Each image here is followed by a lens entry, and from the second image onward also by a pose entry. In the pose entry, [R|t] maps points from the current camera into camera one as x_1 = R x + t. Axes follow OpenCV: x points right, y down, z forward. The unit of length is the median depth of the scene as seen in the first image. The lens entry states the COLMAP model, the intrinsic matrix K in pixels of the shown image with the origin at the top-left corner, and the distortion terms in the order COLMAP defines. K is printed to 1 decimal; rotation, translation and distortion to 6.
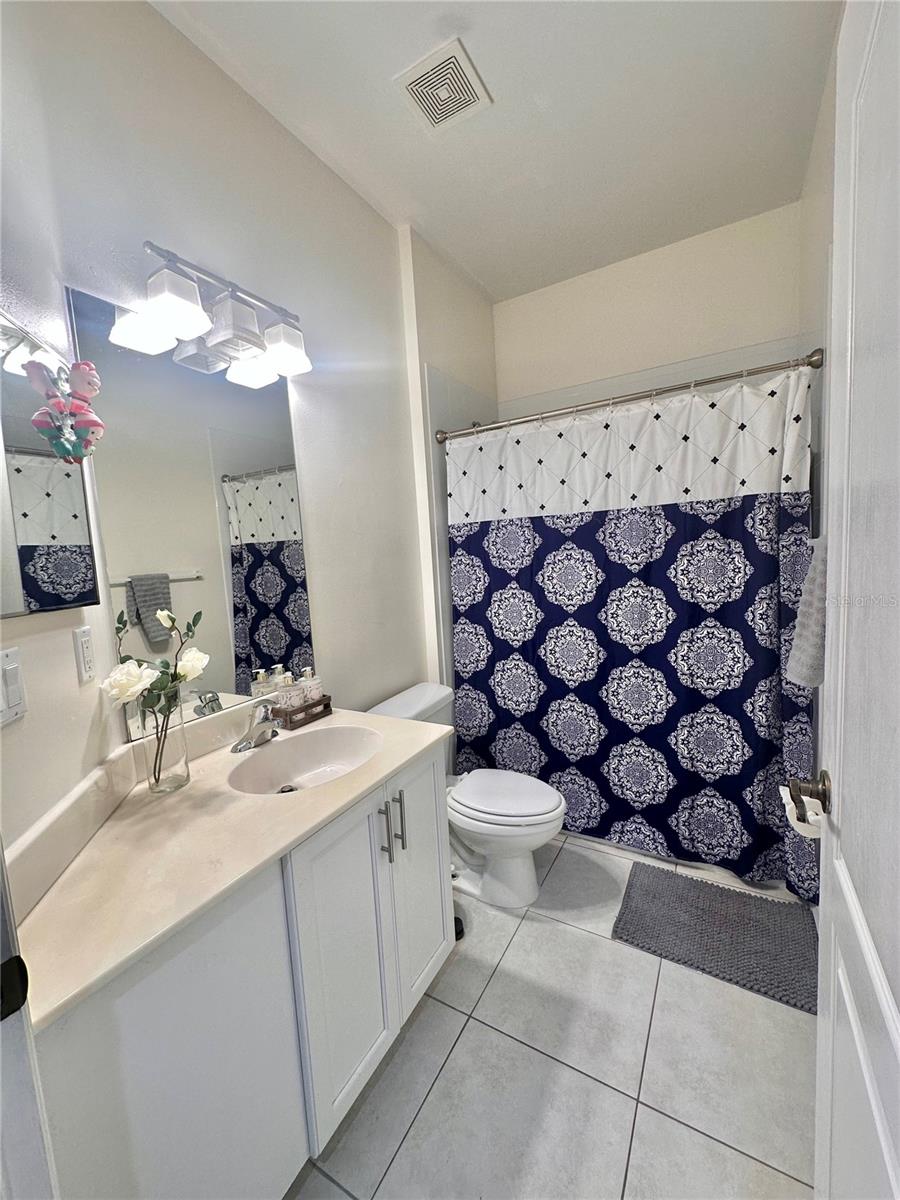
lens RADIAL K [[478.2, 0, 450.0], [0, 478.2, 600.0], [0, 0, 1]] dist [-0.001792, 0.000616]
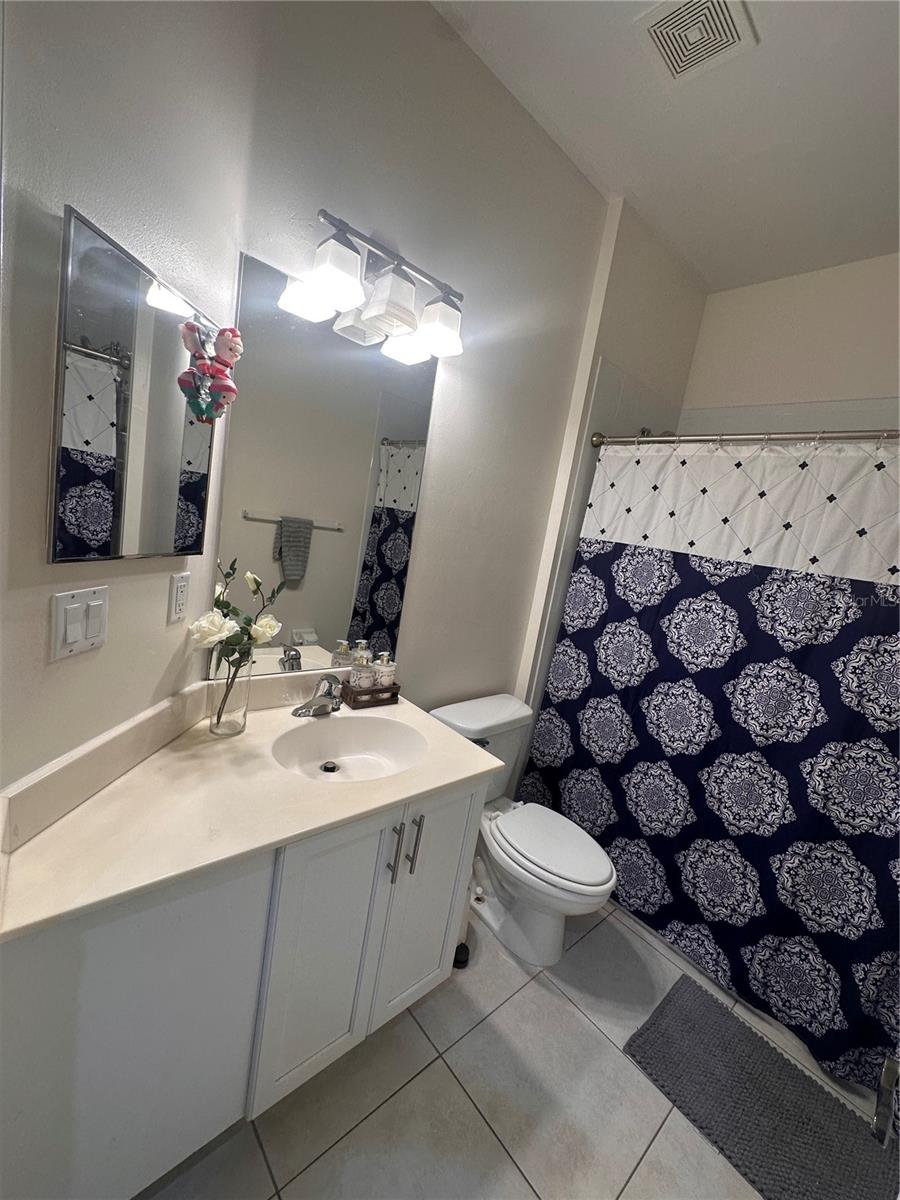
lens RADIAL K [[478.2, 0, 450.0], [0, 478.2, 600.0], [0, 0, 1]] dist [-0.001792, 0.000616]
pose [[0.925462, 0.260730, -0.274846, 0.059947], [-0.248227, 0.965395, 0.079979, -0.064097], [0.286187, -0.005794, 0.958156, 0.066929]]
